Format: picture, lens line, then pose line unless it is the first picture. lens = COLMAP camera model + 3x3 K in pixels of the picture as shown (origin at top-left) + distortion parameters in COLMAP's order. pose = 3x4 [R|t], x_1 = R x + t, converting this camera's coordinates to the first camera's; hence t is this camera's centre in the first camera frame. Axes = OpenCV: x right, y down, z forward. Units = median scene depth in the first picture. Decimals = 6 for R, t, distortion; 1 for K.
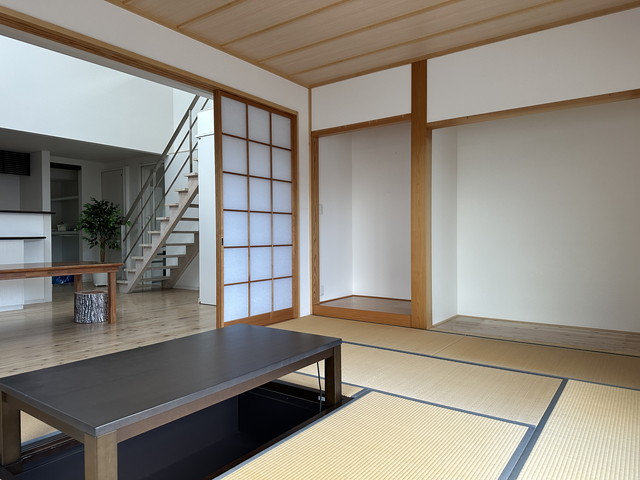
lens RADIAL K [[429.0, 0, 320.0], [0, 429.0, 240.0], [0, 0, 1]] dist [0.001163, 0.000125]
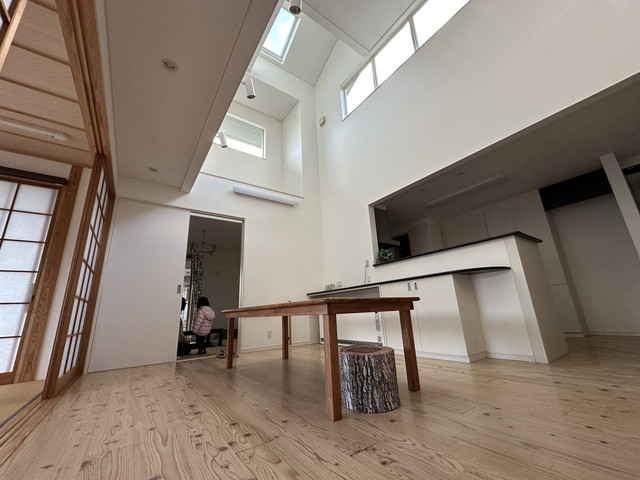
lens RADIAL K [[255.6, 0, 320.0], [0, 255.6, 240.0], [0, 0, 1]] dist [0.001201, 0.000175]
pose [[-0.336353, -0.243418, -0.909733, -0.155375], [0.049608, 0.960096, -0.275236, 0.075007], [0.940428, -0.137707, -0.310856, 1.153319]]
